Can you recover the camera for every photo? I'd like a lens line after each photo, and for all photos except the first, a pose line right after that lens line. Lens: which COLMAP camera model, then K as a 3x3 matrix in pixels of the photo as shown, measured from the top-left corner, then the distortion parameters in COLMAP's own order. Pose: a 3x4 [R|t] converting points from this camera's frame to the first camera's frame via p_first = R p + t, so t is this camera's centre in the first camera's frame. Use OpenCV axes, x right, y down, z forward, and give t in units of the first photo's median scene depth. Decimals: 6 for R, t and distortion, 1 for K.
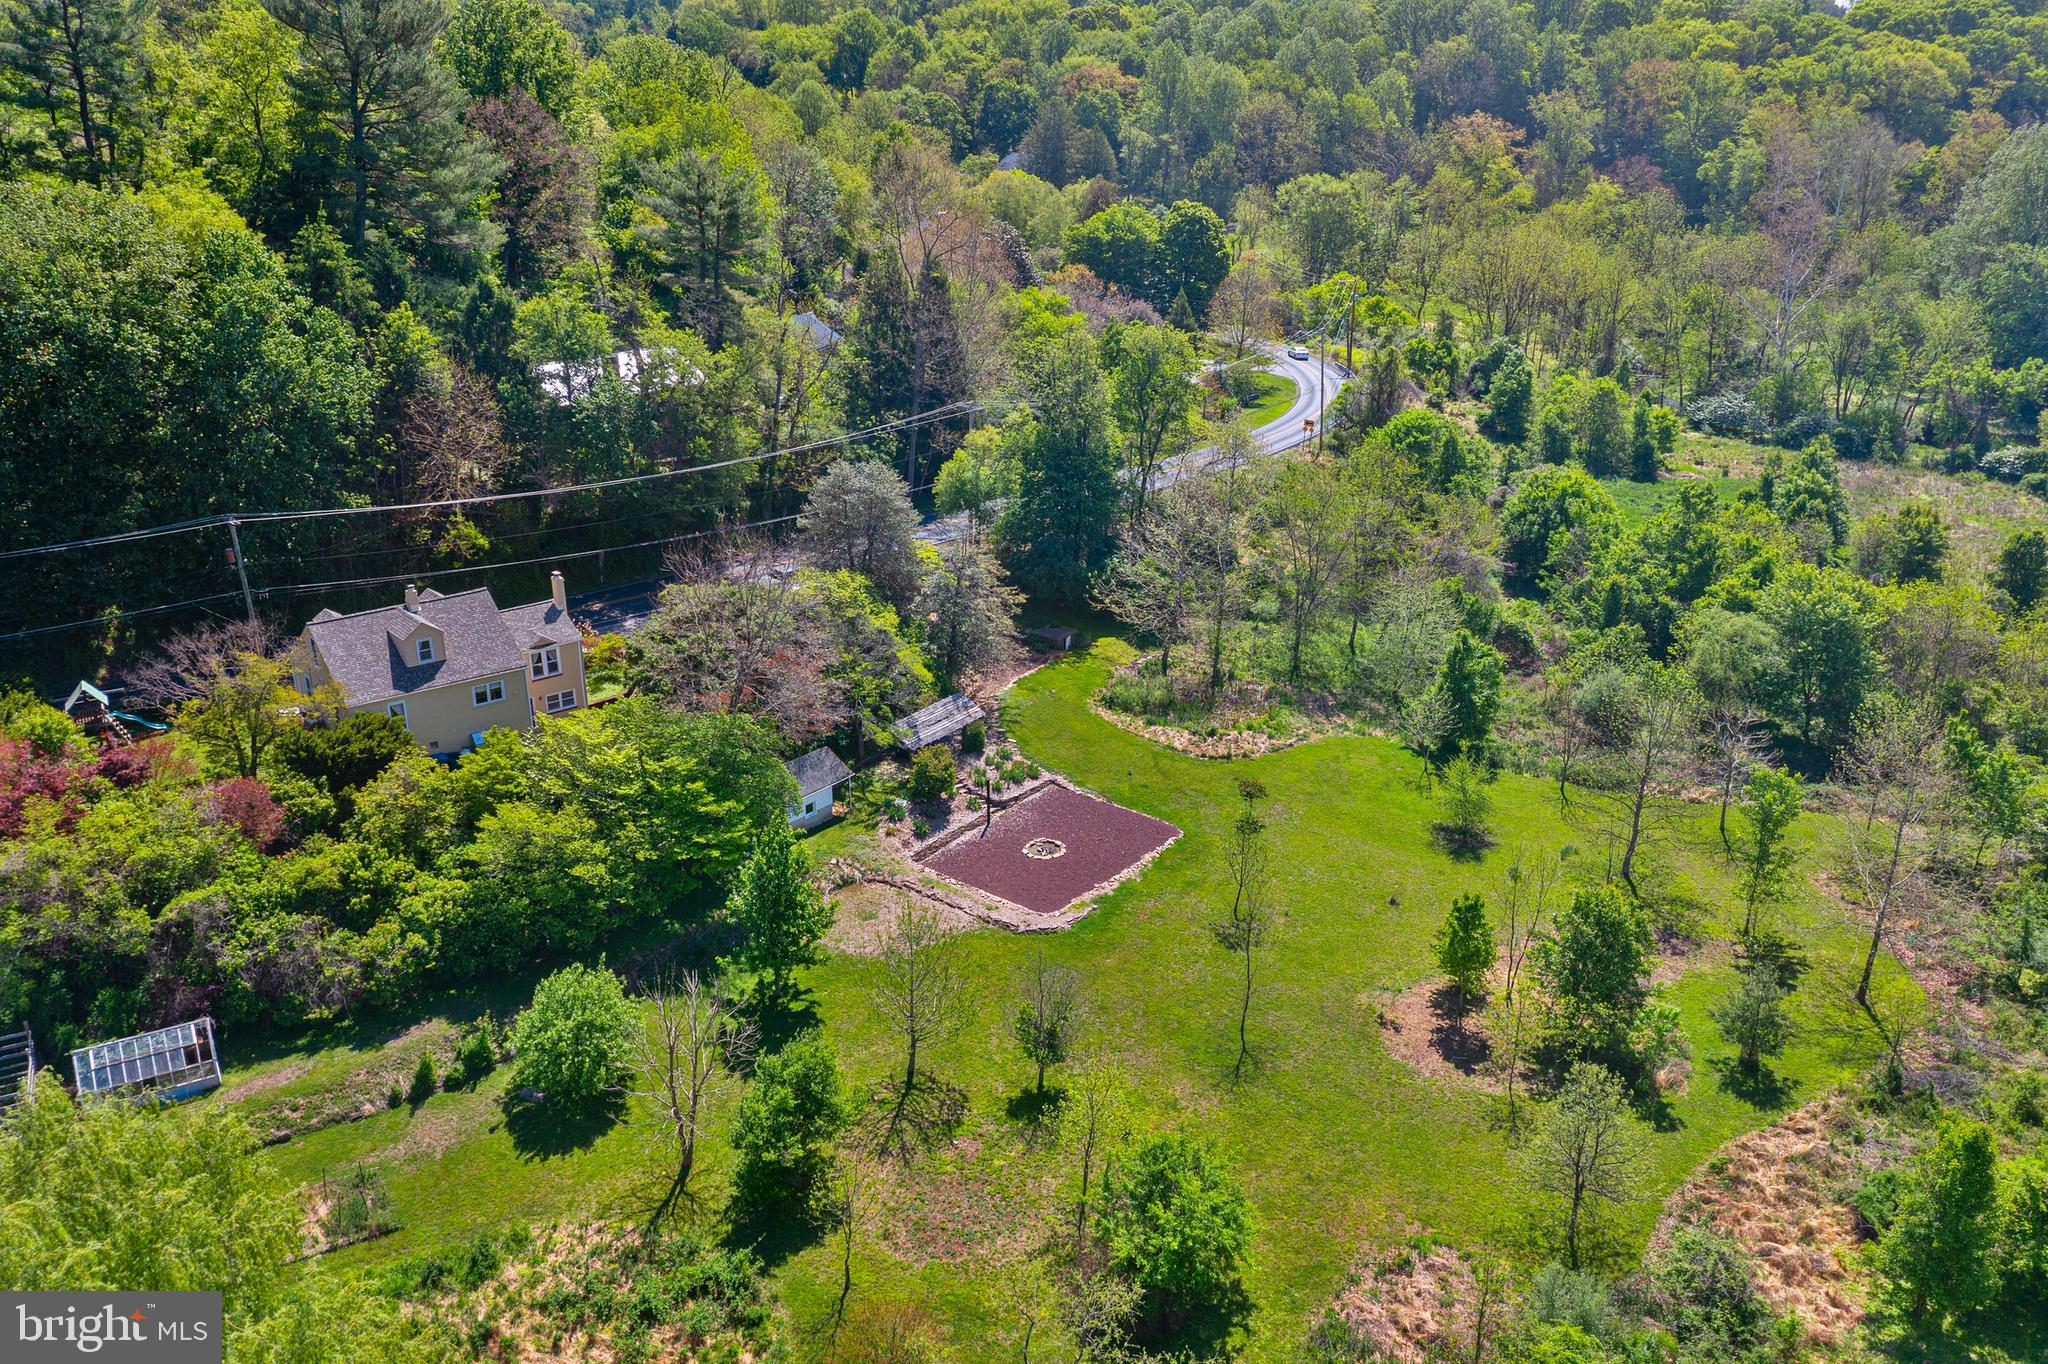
lens RADIAL K [[1600.4, 0, 1024.0], [0, 1600.4, 682.0], [0, 0, 1]] dist [-0.006189, -0.000649]
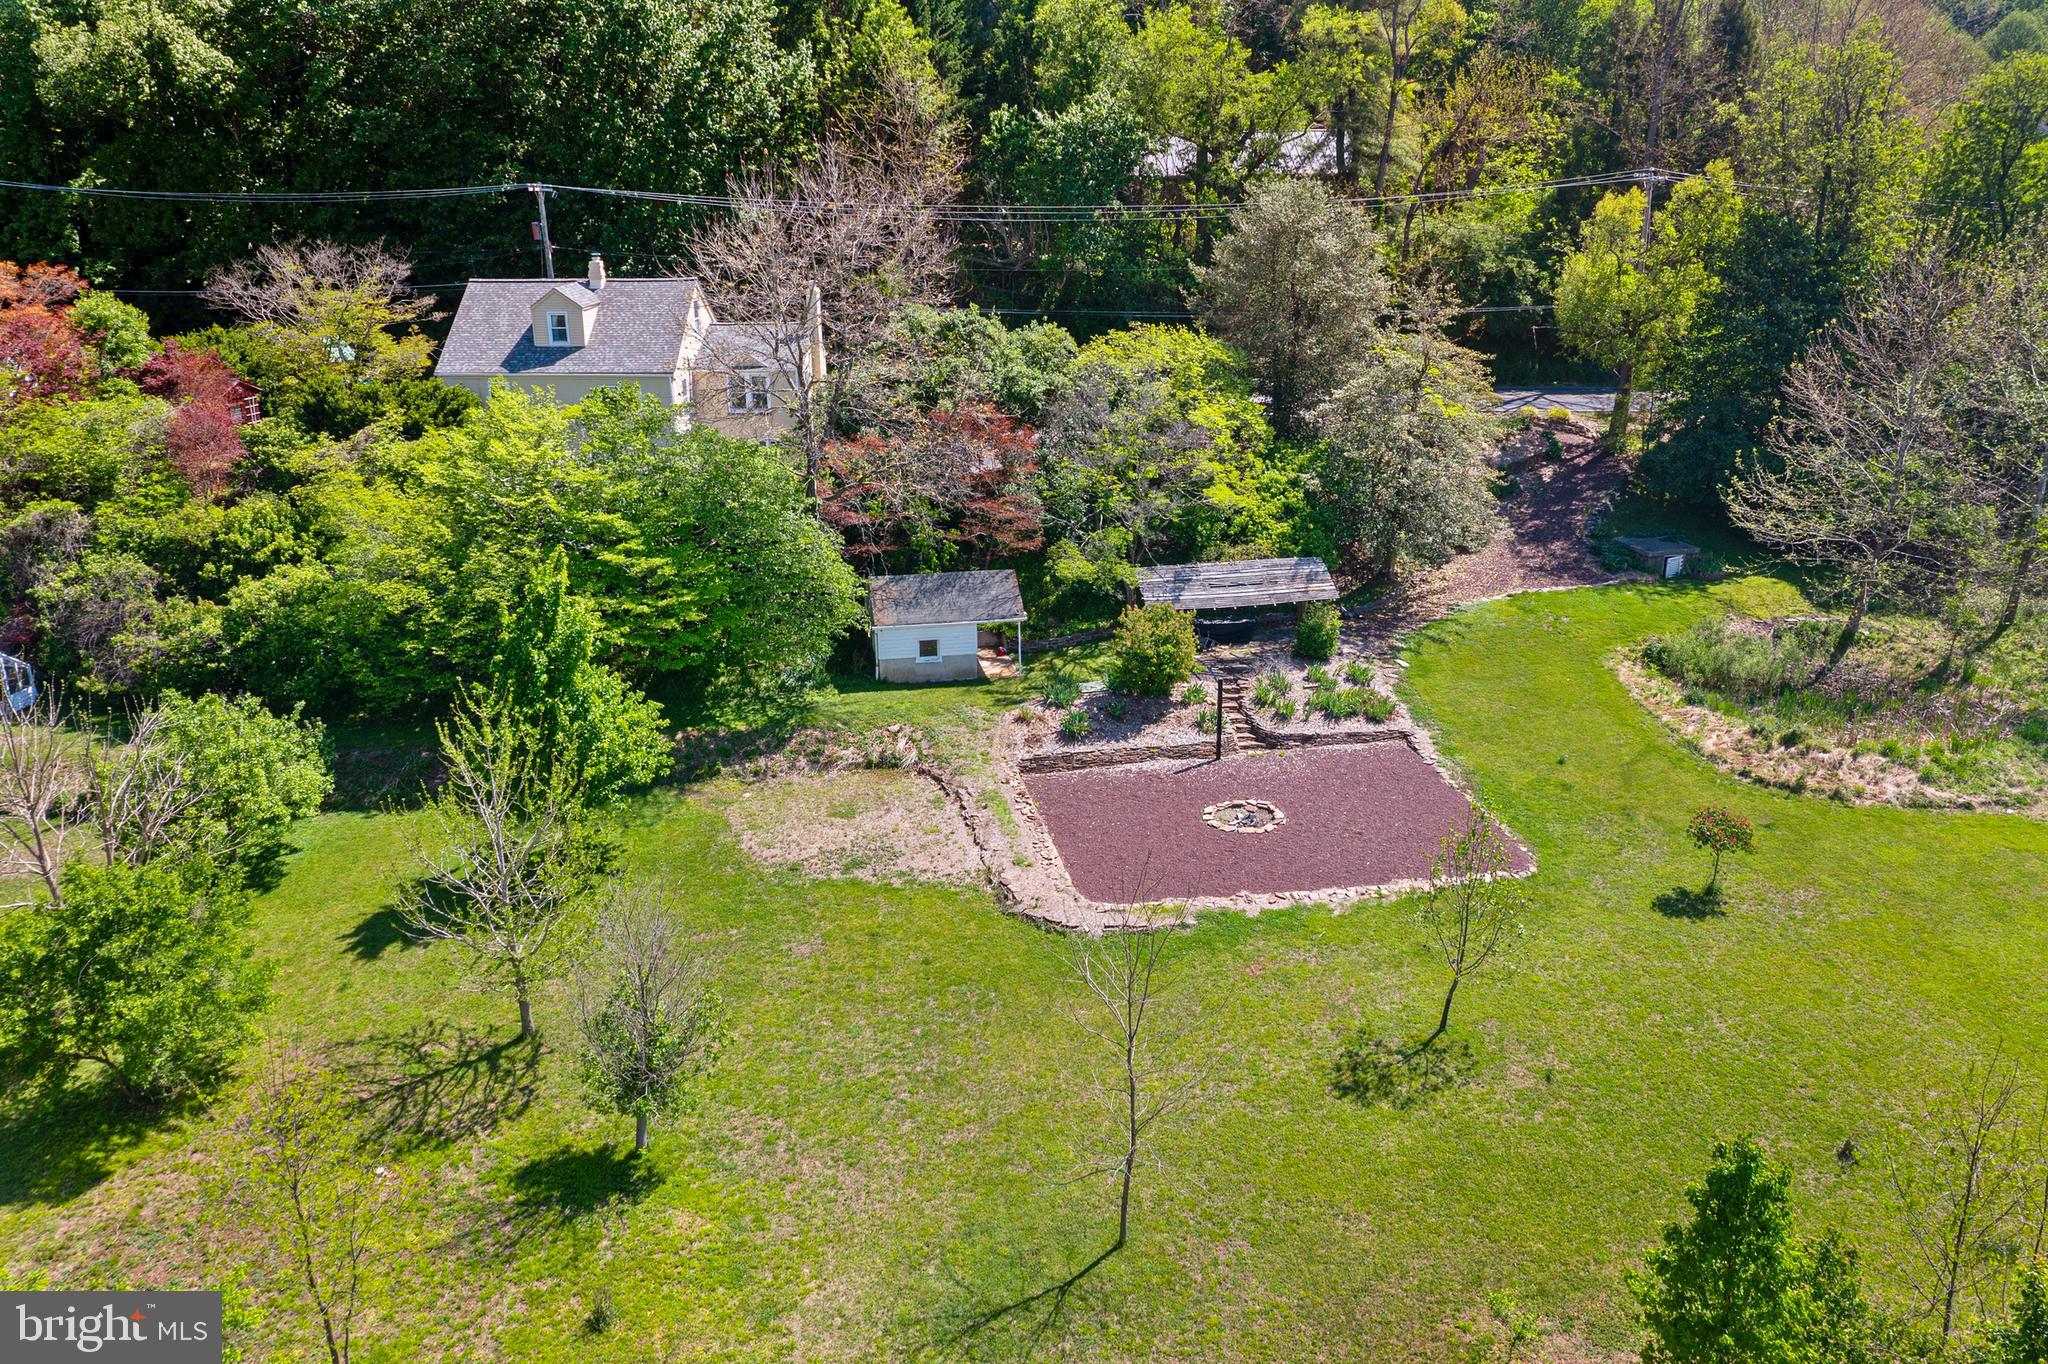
lens RADIAL K [[1600.4, 0, 1024.0], [0, 1600.4, 682.0], [0, 0, 1]] dist [-0.006189, -0.000649]
pose [[0.748527, 0.212636, -0.628087, 0.281730], [-0.229028, 0.971805, 0.056055, 0.046976], [0.622297, 0.101891, 0.776122, 0.527019]]
